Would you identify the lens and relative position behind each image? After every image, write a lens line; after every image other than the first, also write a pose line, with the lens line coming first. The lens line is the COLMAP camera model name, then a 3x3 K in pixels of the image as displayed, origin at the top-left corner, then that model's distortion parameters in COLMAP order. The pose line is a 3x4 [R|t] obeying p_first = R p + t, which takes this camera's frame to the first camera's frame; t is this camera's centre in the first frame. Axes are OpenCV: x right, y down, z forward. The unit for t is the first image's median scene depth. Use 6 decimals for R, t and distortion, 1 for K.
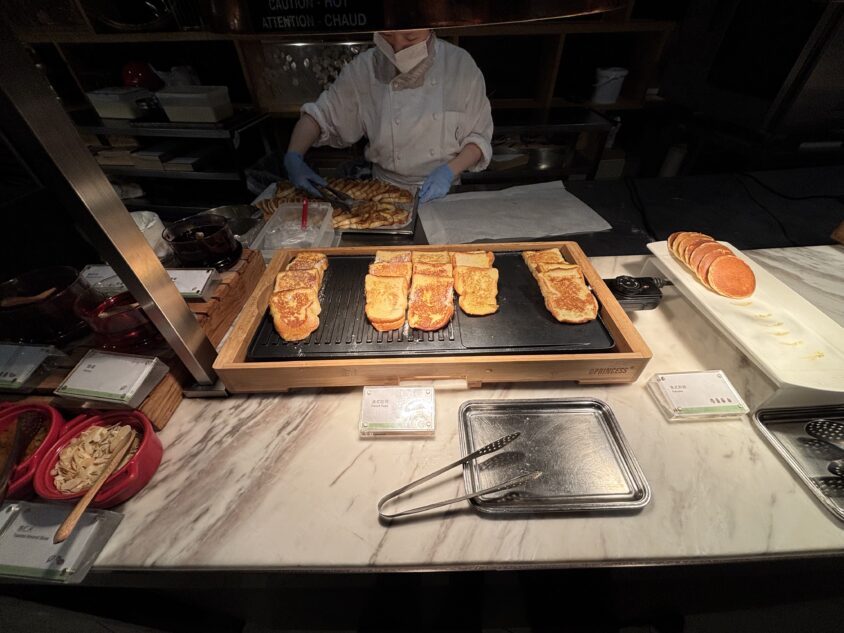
lens RADIAL K [[339.9, 0, 422.0], [0, 339.9, 316.5], [0, 0, 1]] dist [0.000905, 0.000352]
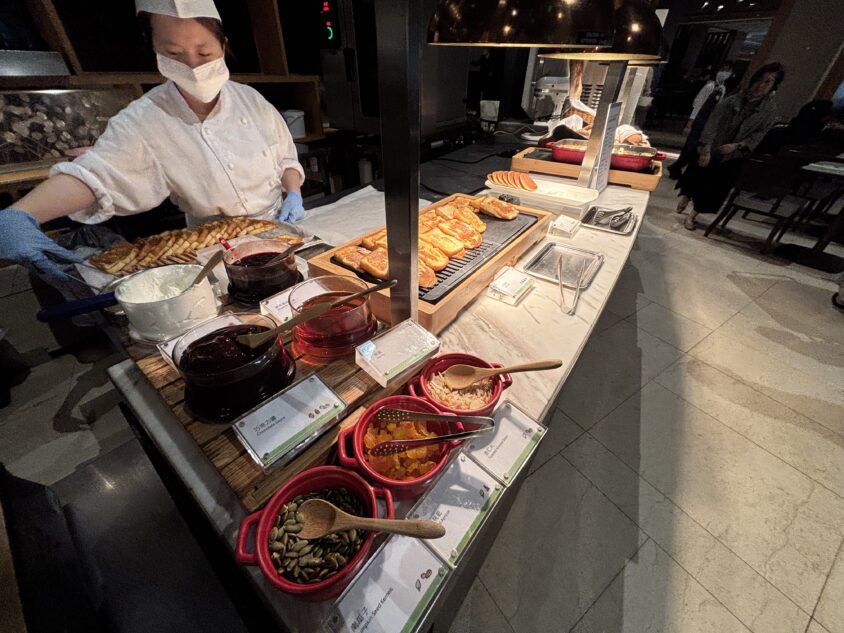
lens RADIAL K [[339.9, 0, 422.0], [0, 339.9, 316.5], [0, 0, 1]] dist [0.000905, 0.000352]
pose [[0.598773, -0.452727, 0.660688, -1.318473], [0.522498, 0.846003, 0.106178, 0.015091], [-0.607014, 0.281632, 0.743113, 0.131811]]
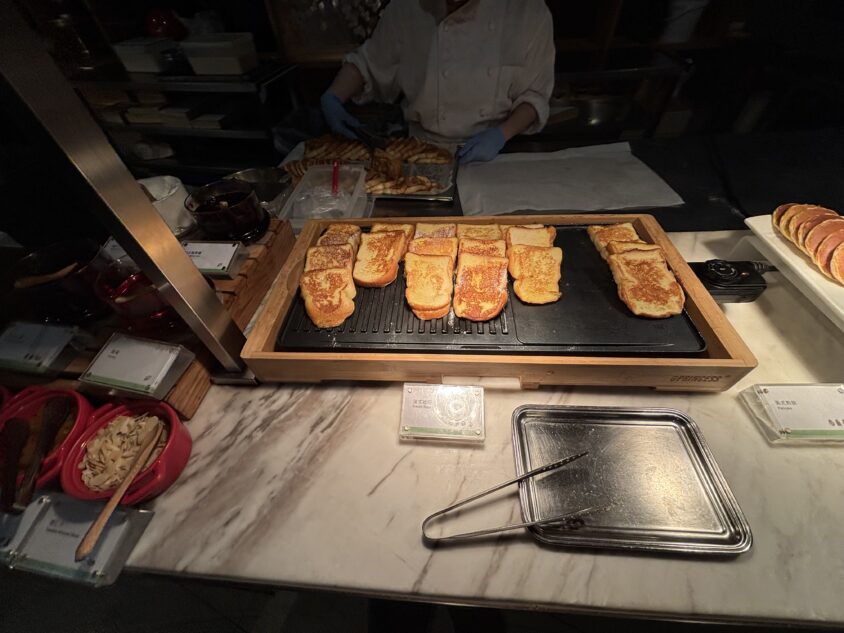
lens RADIAL K [[339.9, 0, 422.0], [0, 339.9, 316.5], [0, 0, 1]] dist [0.000905, 0.000352]
pose [[0.996742, 0.033057, -0.073577, -0.062405], [-0.025219, 0.994150, 0.105019, -0.059946], [0.076618, -0.102822, 0.991745, 0.134571]]
